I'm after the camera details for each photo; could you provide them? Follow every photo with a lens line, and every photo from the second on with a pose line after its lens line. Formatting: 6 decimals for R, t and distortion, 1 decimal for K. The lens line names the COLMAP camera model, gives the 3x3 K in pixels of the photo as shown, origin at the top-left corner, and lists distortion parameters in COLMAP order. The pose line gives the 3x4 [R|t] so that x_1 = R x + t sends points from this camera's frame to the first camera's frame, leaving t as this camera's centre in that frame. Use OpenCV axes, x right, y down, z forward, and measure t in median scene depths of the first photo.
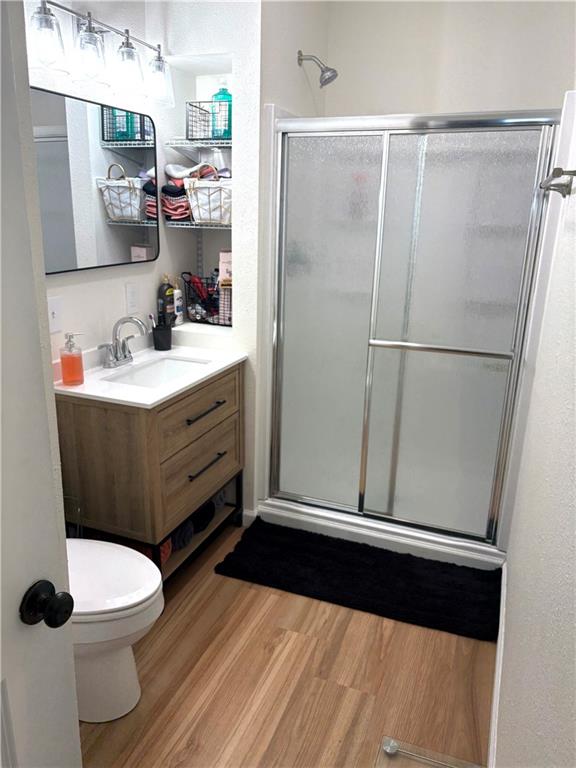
lens RADIAL K [[585.4, 0, 287.7], [0, 585.4, 384.4], [0, 0, 1]] dist [0.053922, -0.054264]
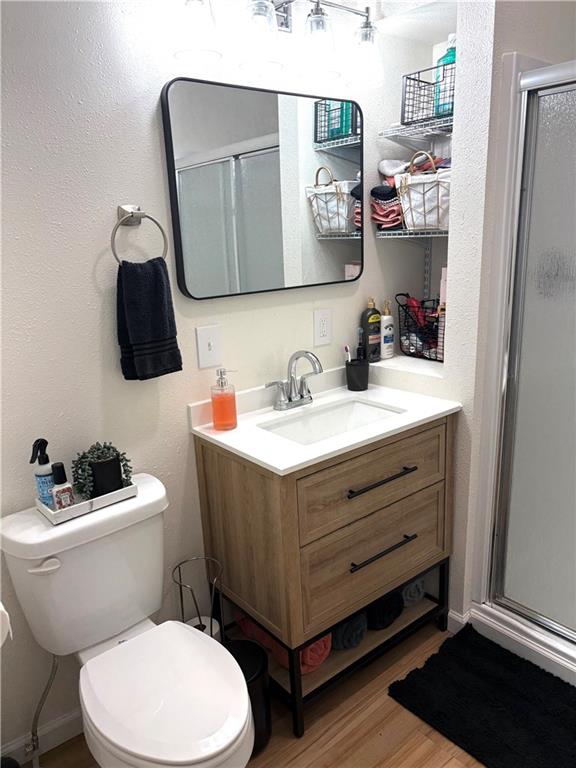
lens RADIAL K [[585.4, 0, 289.9], [0, 585.4, 386.4], [0, 0, 1]] dist [0.053922, -0.054264]
pose [[0.872163, 0.072767, -0.483774, 0.103579], [-0.084070, 0.996458, -0.001681, -0.058226], [0.481938, 0.042137, 0.875192, 0.265936]]
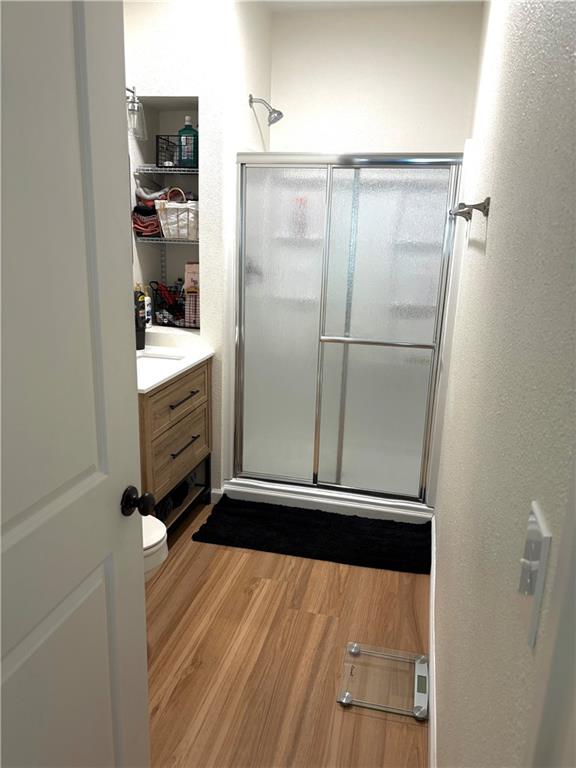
lens RADIAL K [[585.4, 0, 288.2], [0, 585.4, 382.1], [0, 0, 1]] dist [0.053922, -0.054264]
pose [[0.991361, -0.028893, 0.127943, -0.076826], [0.032326, 0.999169, -0.024840, 0.044961], [-0.127119, 0.028762, 0.991470, -0.173892]]
